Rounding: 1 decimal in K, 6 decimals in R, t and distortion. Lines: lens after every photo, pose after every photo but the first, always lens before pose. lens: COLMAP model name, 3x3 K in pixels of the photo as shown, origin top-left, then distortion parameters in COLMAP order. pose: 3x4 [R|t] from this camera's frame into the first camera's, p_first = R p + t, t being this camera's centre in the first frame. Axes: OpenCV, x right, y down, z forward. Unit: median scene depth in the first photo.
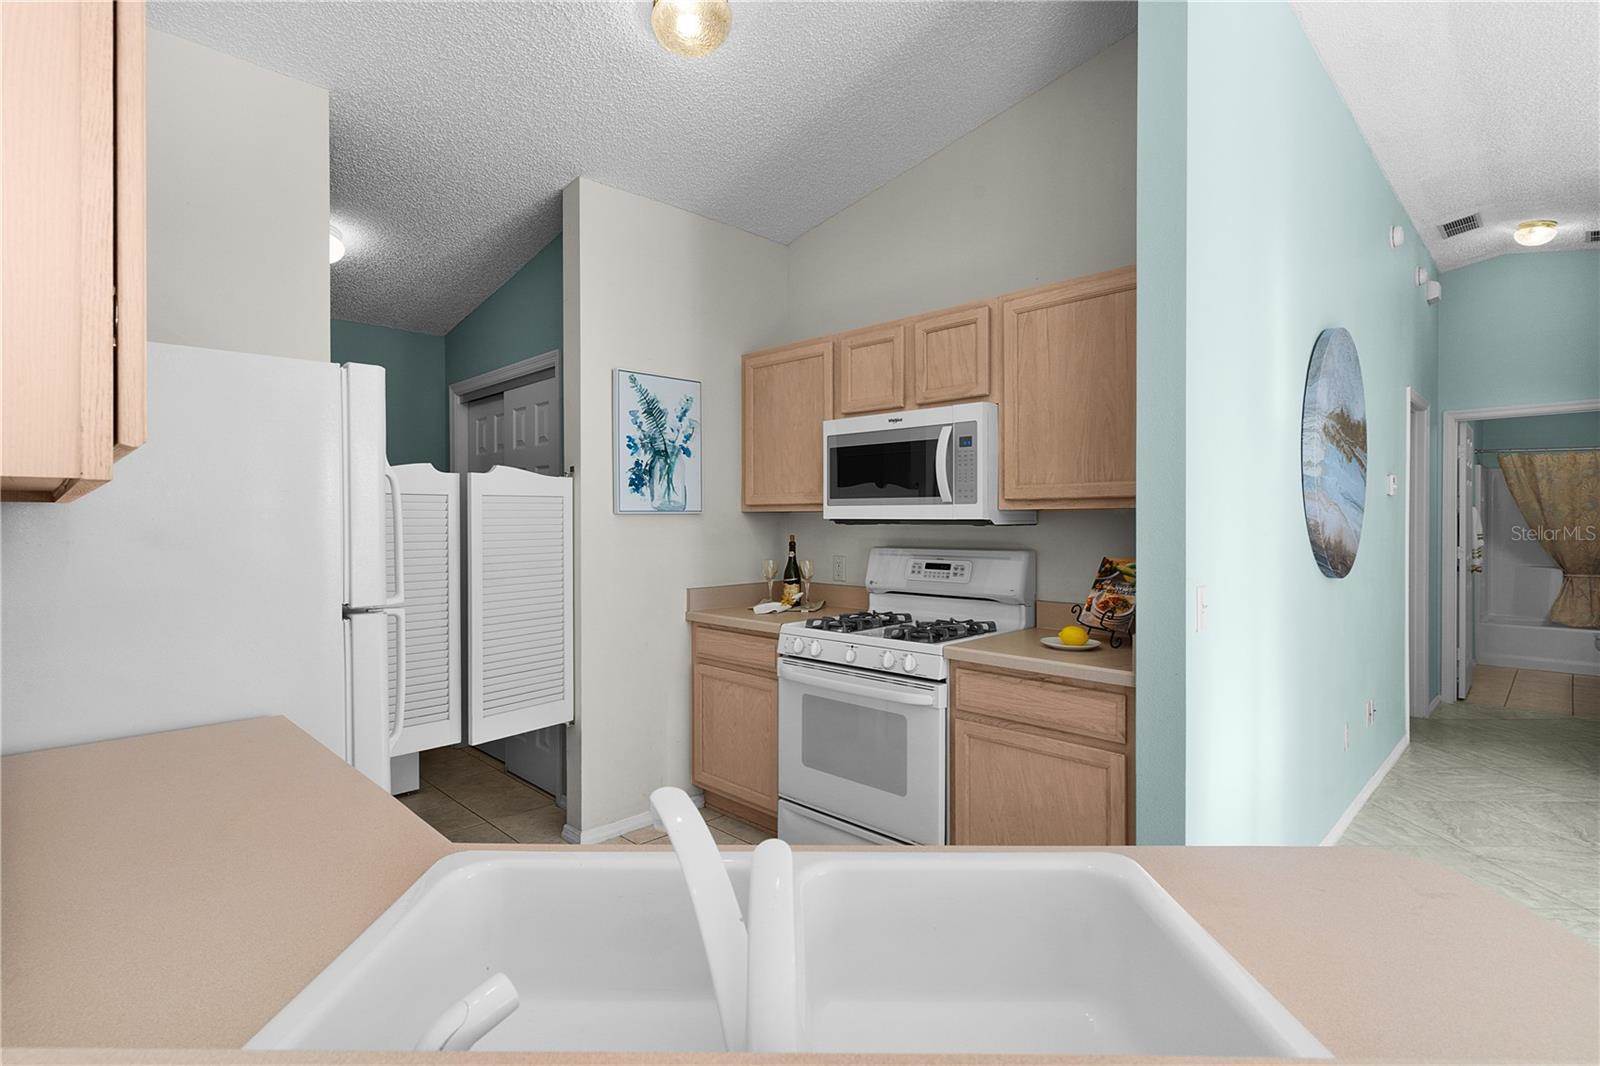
lens RADIAL K [[772.2, 0, 788.6], [0, 772.2, 524.0], [0, 0, 1]] dist [0.003330, 0.000819]
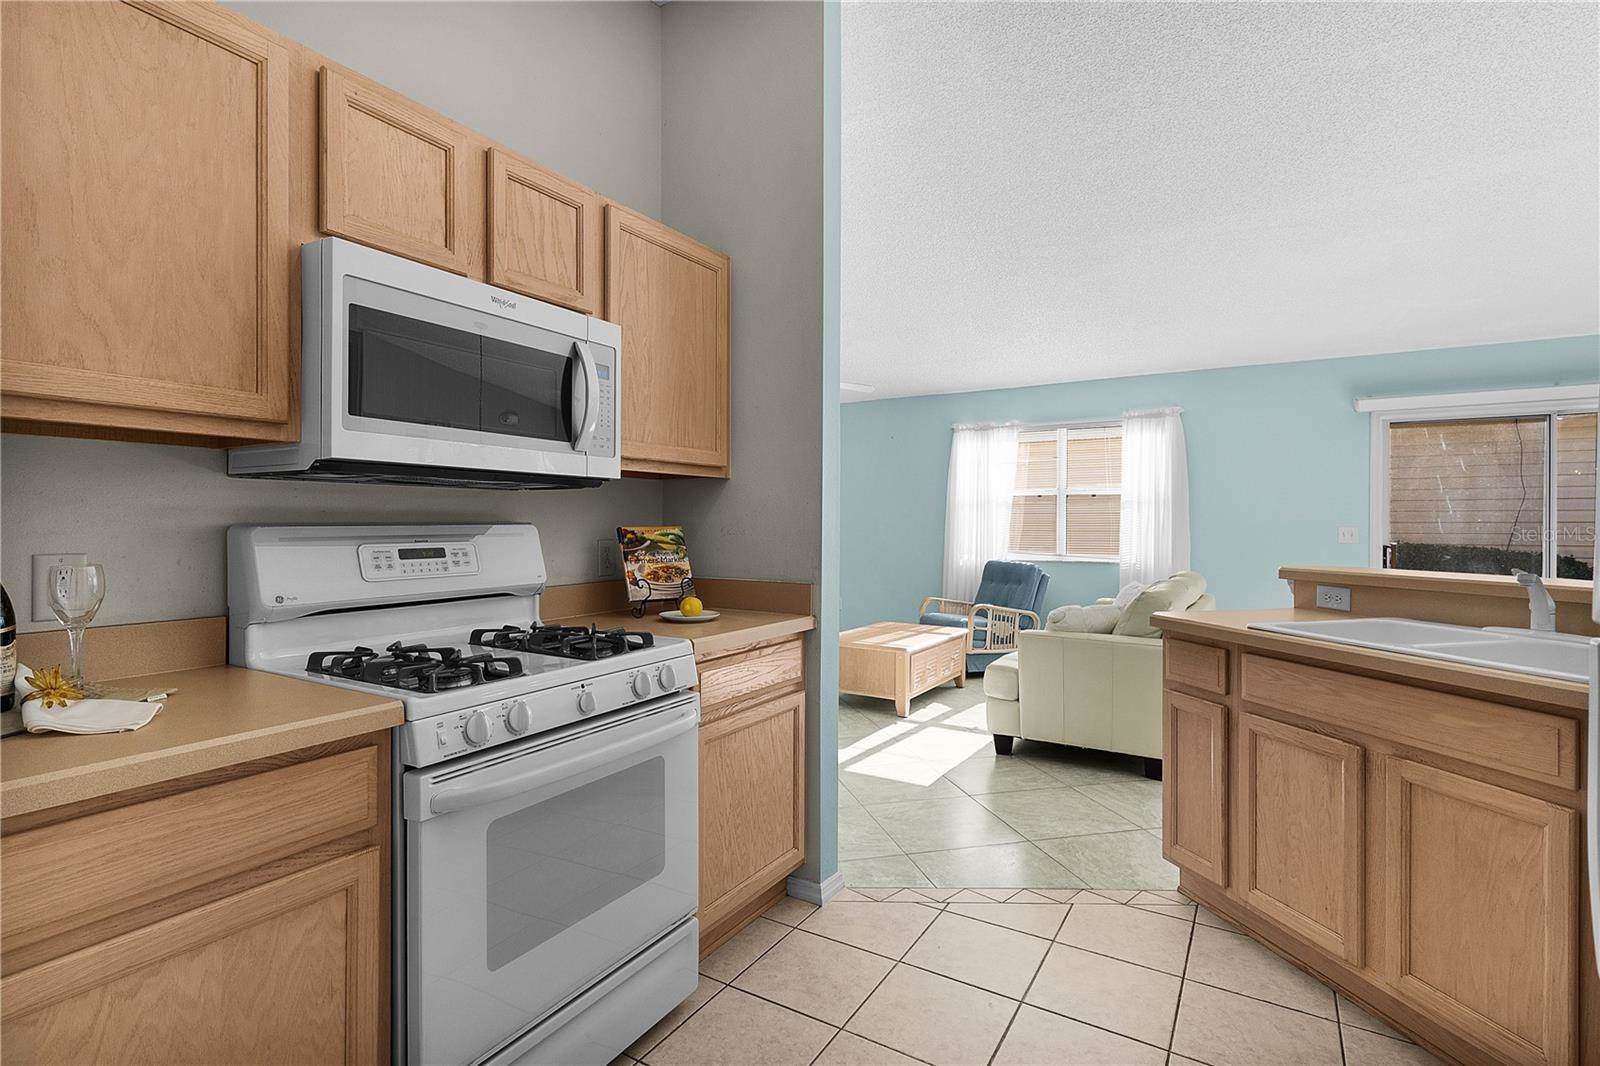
lens RADIAL K [[772.2, 0, 788.6], [0, 772.2, 524.0], [0, 0, 1]] dist [0.003330, 0.000819]
pose [[-0.242438, -0.000440, 0.970167, -0.423324], [0.003668, 0.999992, 0.001371, 0.030283], [-0.970160, 0.003891, -0.242435, 0.810042]]
